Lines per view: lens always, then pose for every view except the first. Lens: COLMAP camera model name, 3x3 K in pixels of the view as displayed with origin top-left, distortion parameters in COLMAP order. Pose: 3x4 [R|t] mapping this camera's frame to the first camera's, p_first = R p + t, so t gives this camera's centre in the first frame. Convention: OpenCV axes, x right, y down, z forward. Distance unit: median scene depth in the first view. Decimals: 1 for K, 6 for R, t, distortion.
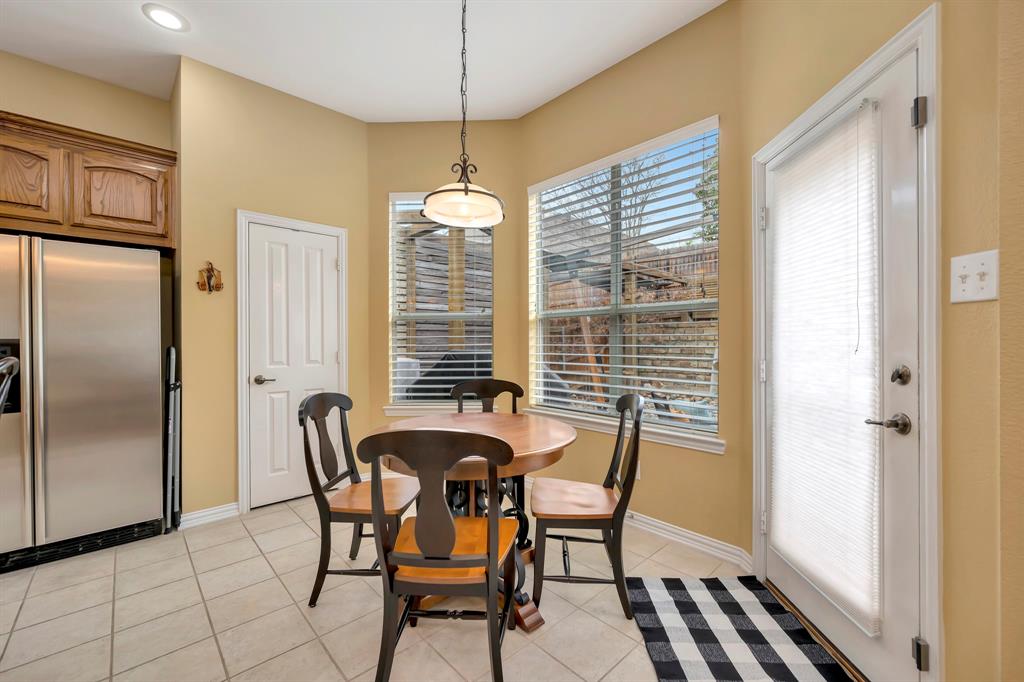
lens RADIAL K [[411.2, 0, 515.5], [0, 411.2, 341.5], [0, 0, 1]] dist [-0.001787, -0.000001]
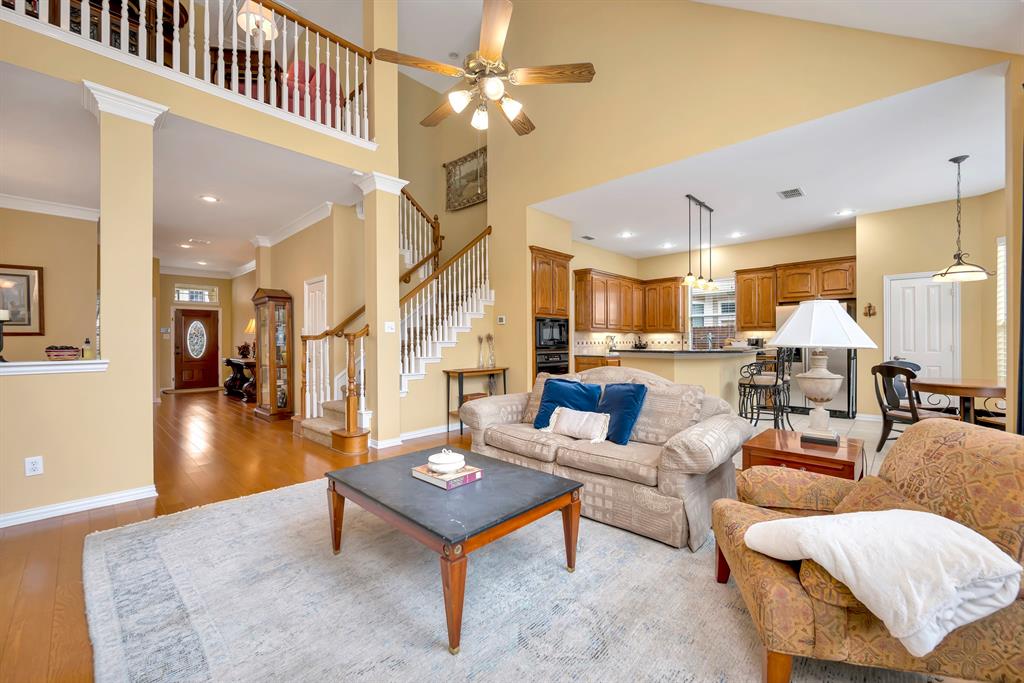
lens RADIAL K [[411.2, 0, 519.2], [0, 411.2, 341.7], [0, 0, 1]] dist [-0.001787, -0.000001]
pose [[0.062835, 0.004482, -0.998014, 1.328484], [0.003090, 0.999984, 0.004686, -0.002114], [0.998019, -0.003378, 0.062820, -1.006372]]
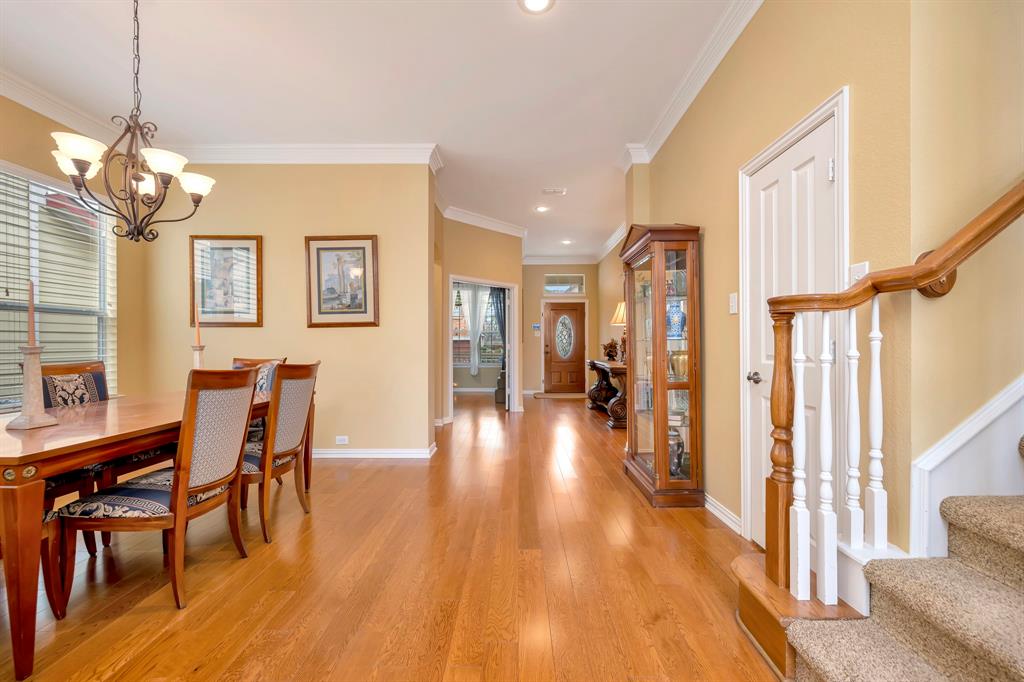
lens RADIAL K [[411.2, 0, 512.6], [0, 411.2, 342.4], [0, 0, 1]] dist [-0.001787, -0.000001]
pose [[-0.694513, 0.003045, -0.719473, -0.019867], [0.006073, 0.999980, -0.001630, 0.032994], [0.719454, -0.005502, -0.694518, -1.772541]]
